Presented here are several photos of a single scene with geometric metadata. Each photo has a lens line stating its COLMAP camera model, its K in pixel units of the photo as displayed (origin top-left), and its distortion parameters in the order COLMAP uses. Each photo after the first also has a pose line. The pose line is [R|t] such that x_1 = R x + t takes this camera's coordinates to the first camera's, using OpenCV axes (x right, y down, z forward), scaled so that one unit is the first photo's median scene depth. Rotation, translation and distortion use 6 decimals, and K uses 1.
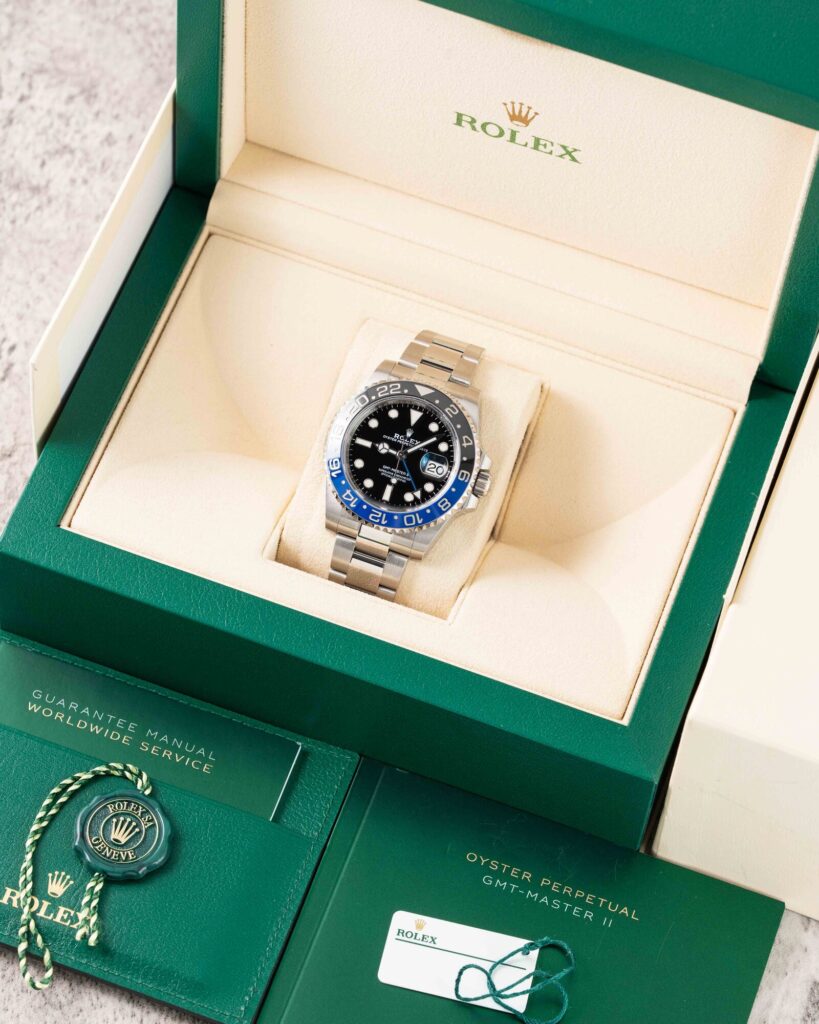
lens RADIAL K [[4804.4, 0, 409.6], [0, 4804.4, 511.9], [0, 0, 1]] dist [-0.193398, 0.000000]
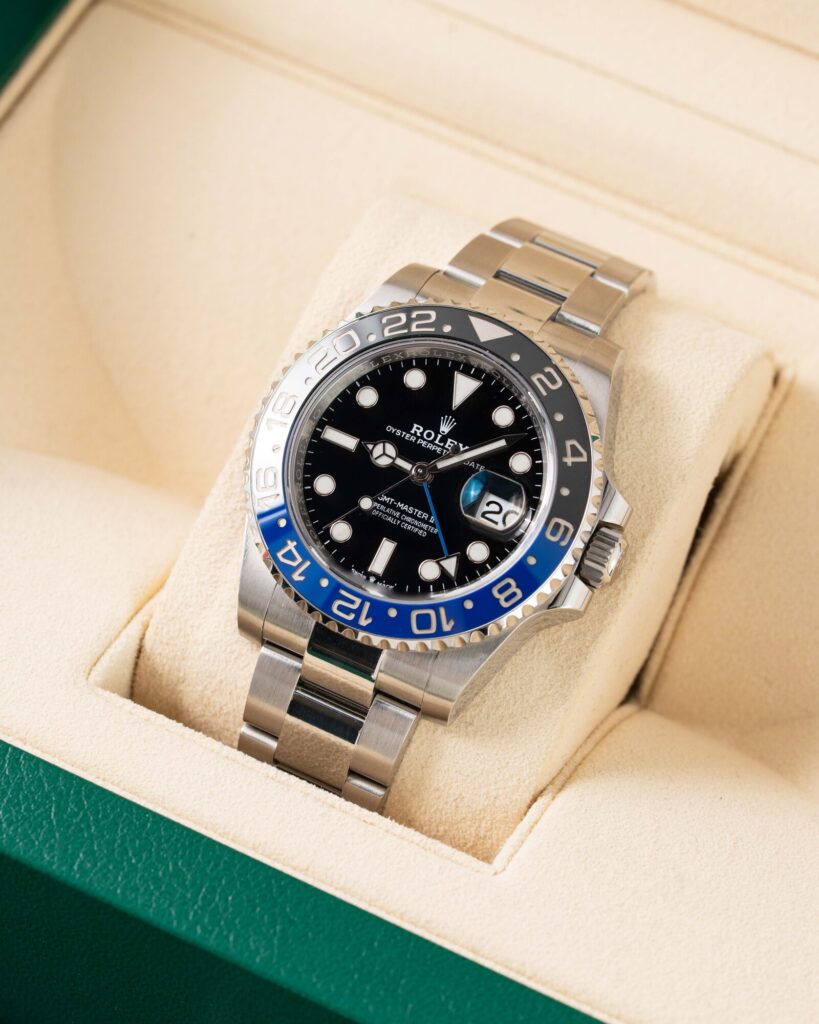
lens RADIAL K [[4804.4, 0, 409.1], [0, 4804.4, 511.0], [0, 0, 1]] dist [-0.193398, 0.000000]
pose [[0.990587, 0.086082, -0.106432, 0.043318], [-0.095092, 0.992028, -0.082691, 0.027355], [0.098466, 0.092034, 0.990876, 0.569517]]
